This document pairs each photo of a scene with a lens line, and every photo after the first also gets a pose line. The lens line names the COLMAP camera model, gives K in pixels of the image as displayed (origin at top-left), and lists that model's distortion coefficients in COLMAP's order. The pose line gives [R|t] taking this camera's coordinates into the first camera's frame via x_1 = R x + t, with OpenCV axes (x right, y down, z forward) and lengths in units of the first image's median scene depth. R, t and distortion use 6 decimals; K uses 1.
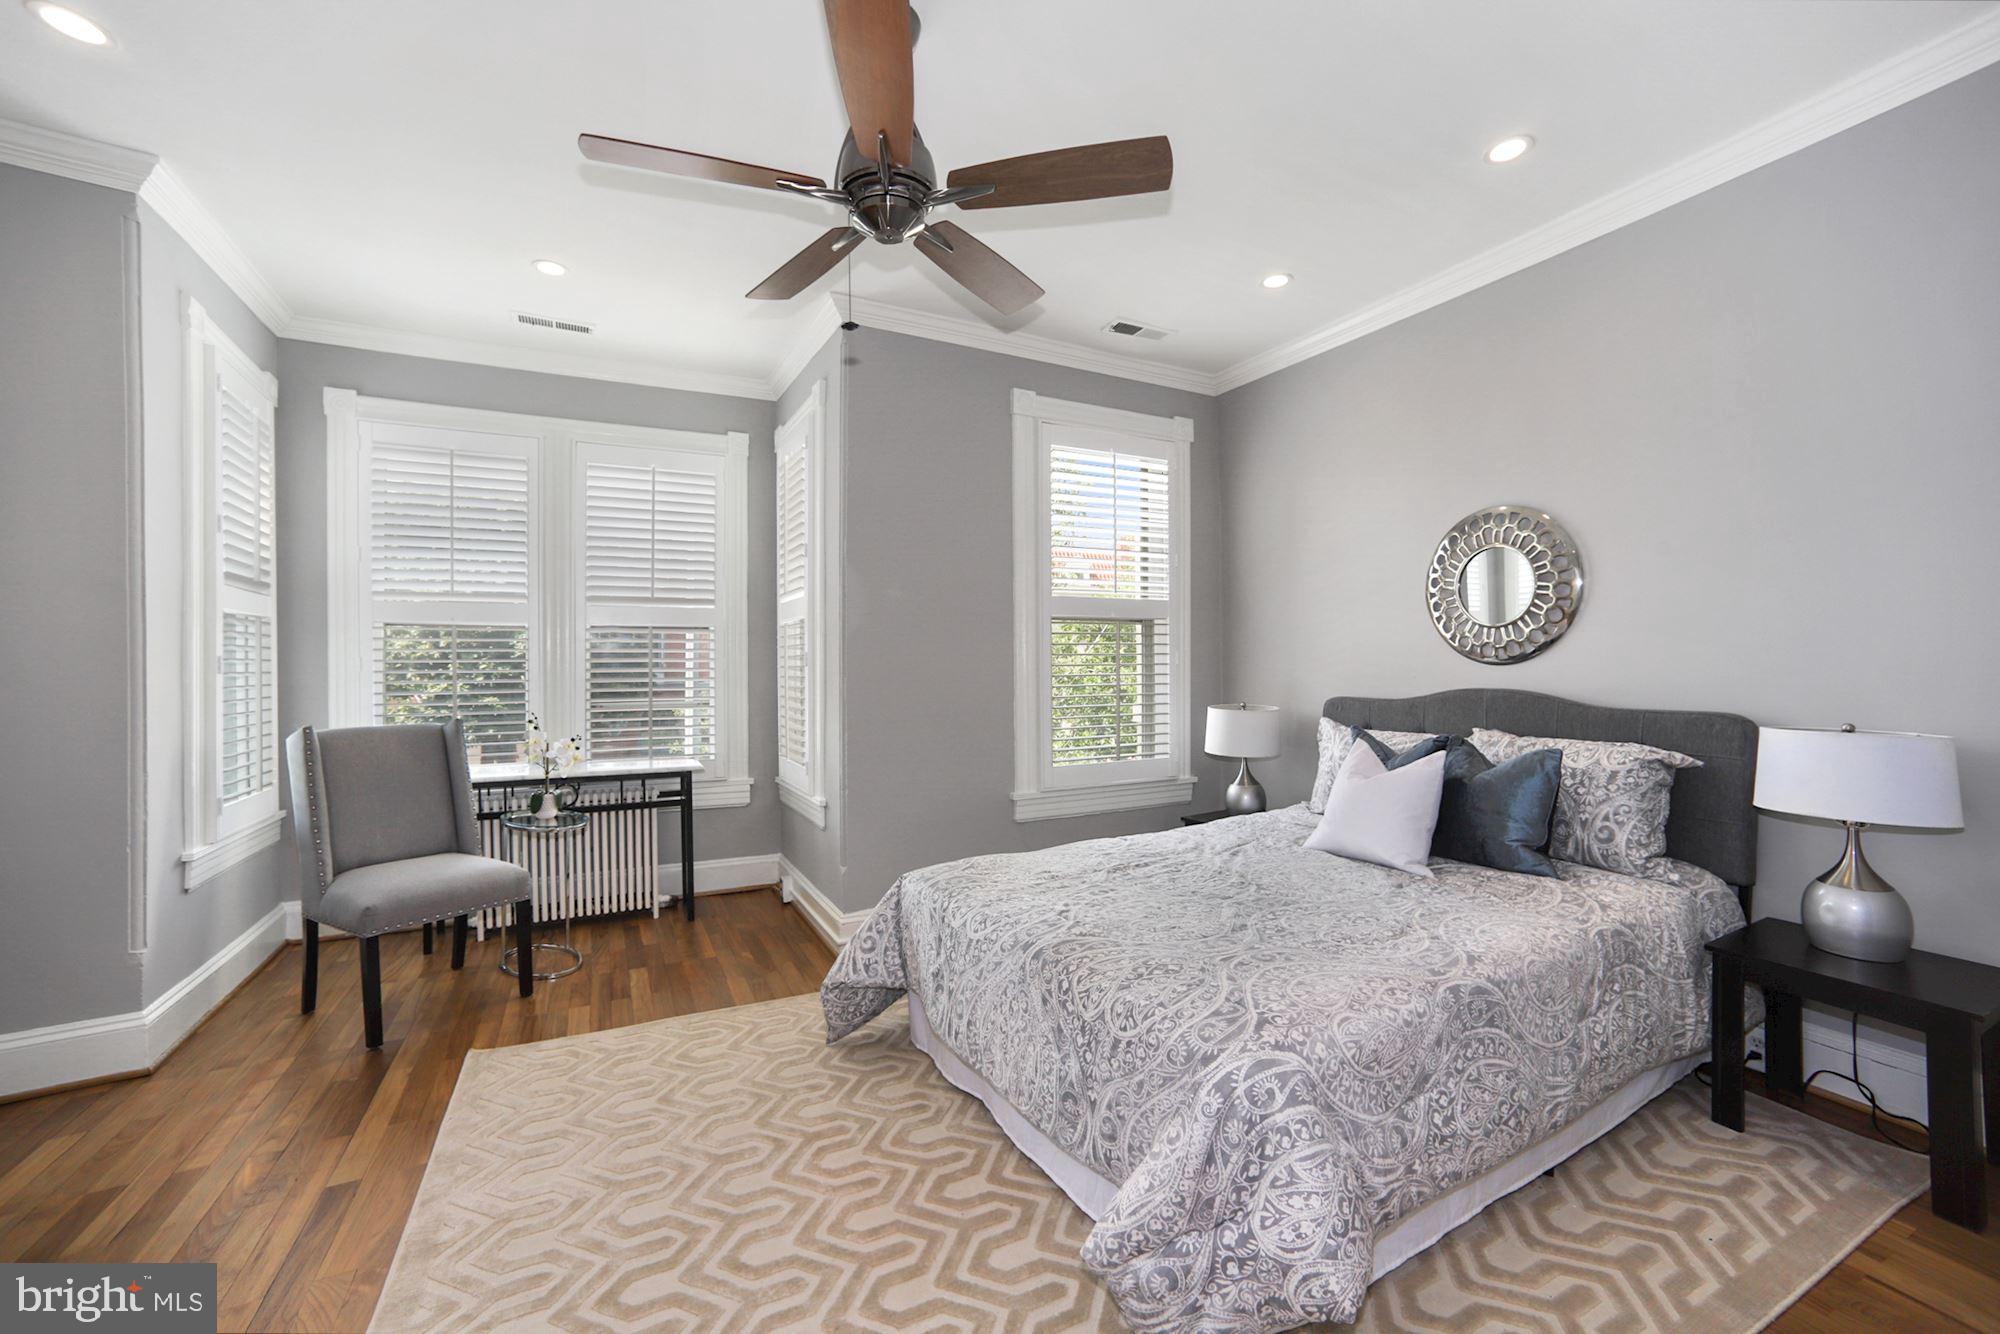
lens RADIAL K [[816.7, 0, 1003.7], [0, 816.7, 643.2], [0, 0, 1]] dist [-0.049256, 0.022098]
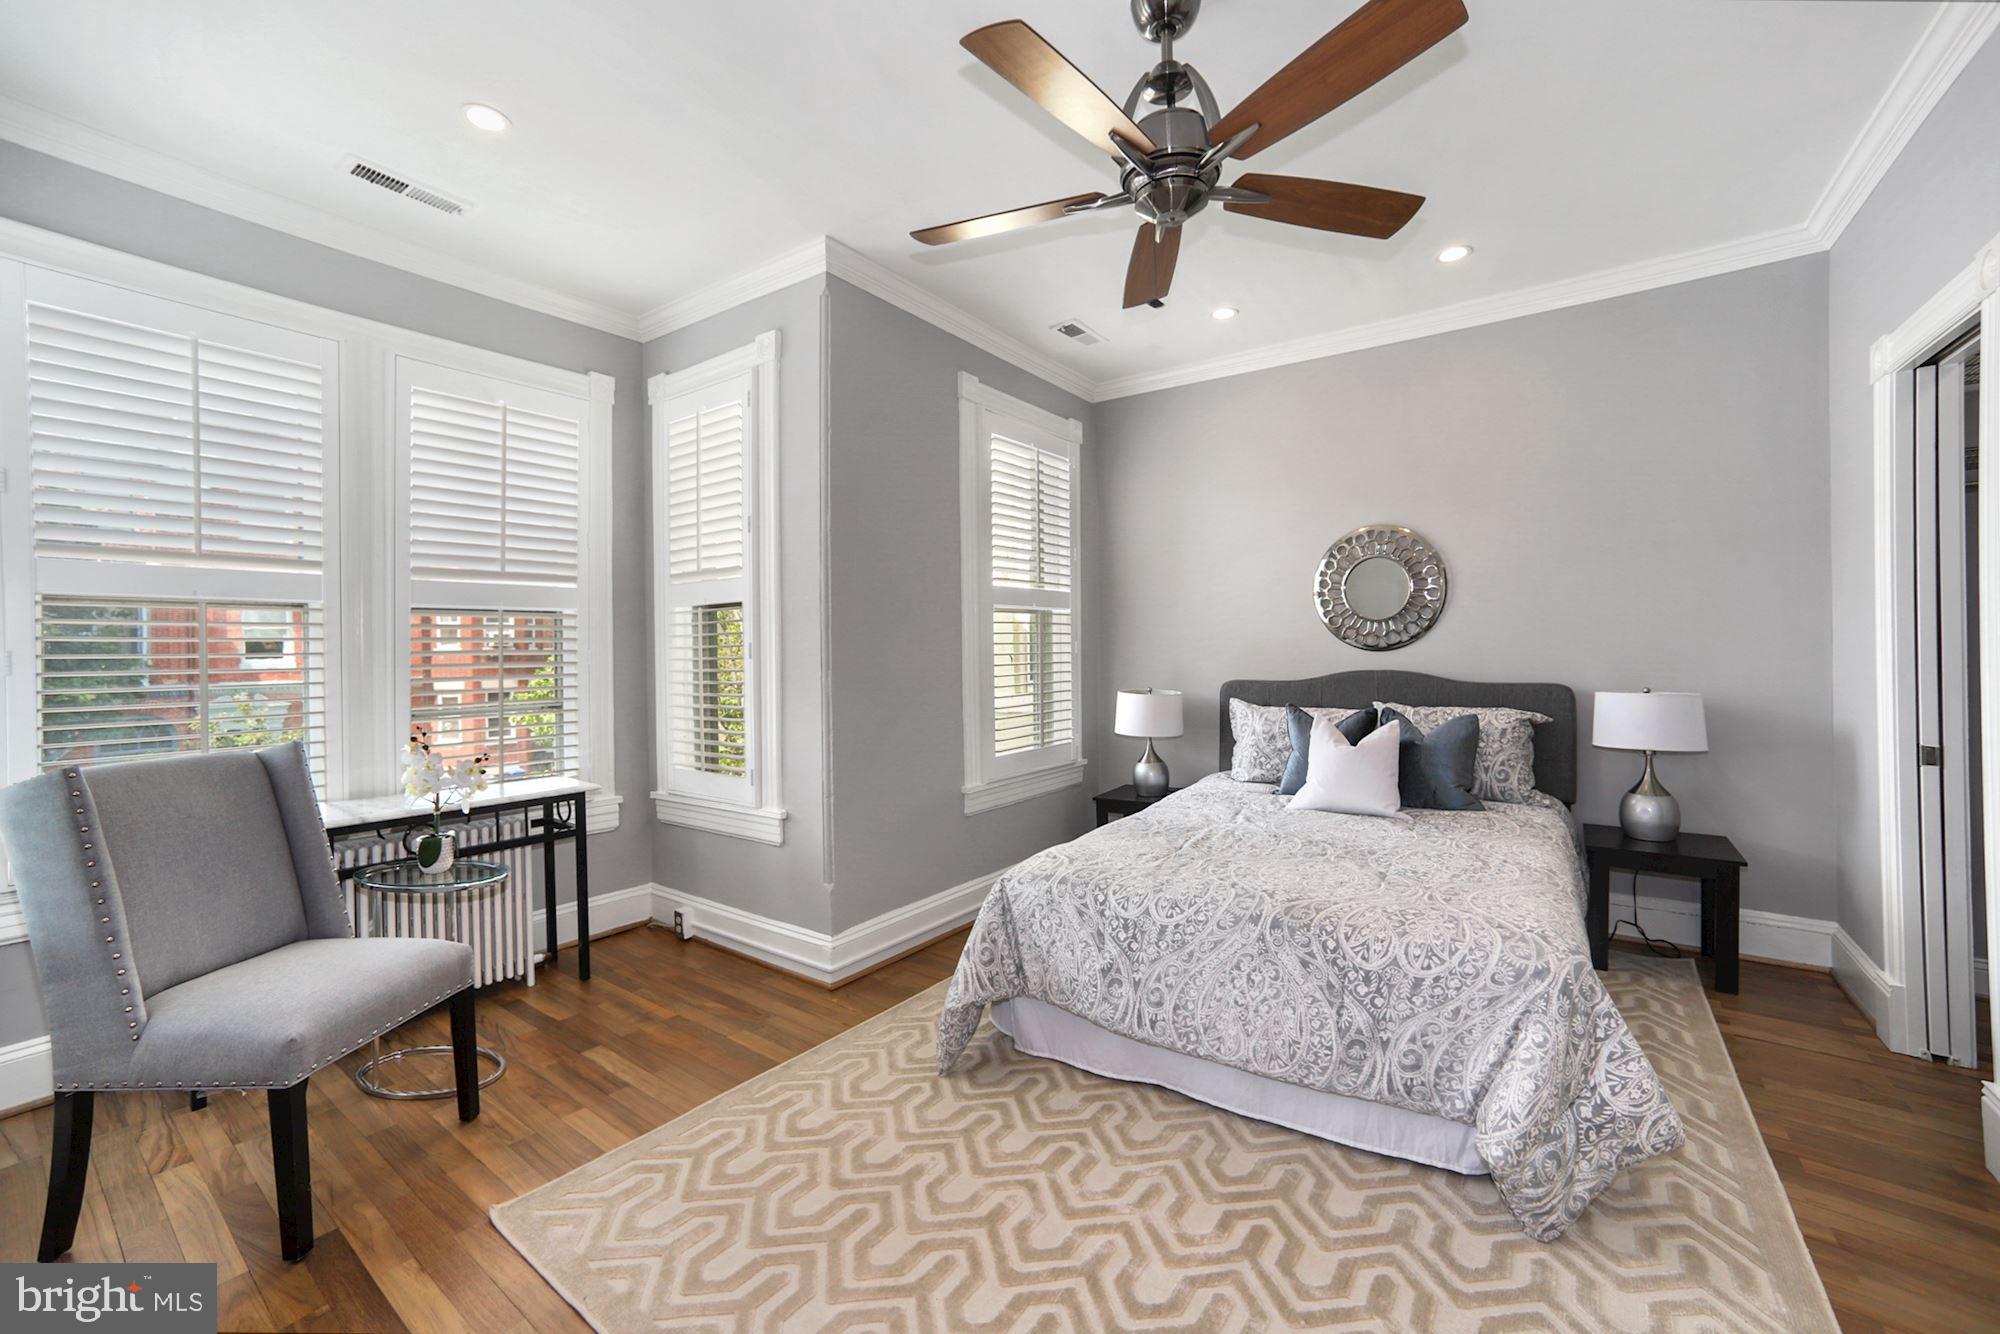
lens RADIAL K [[817.5, 0, 1005.6], [0, 817.5, 632.4], [0, 0, 1]] dist [-0.051238, 0.025045]
pose [[0.890746, 0.004445, 0.454480, -0.613223], [-0.002808, 0.999987, -0.004276, 0.005480], [-0.454493, 0.002533, 0.890747, 0.173899]]
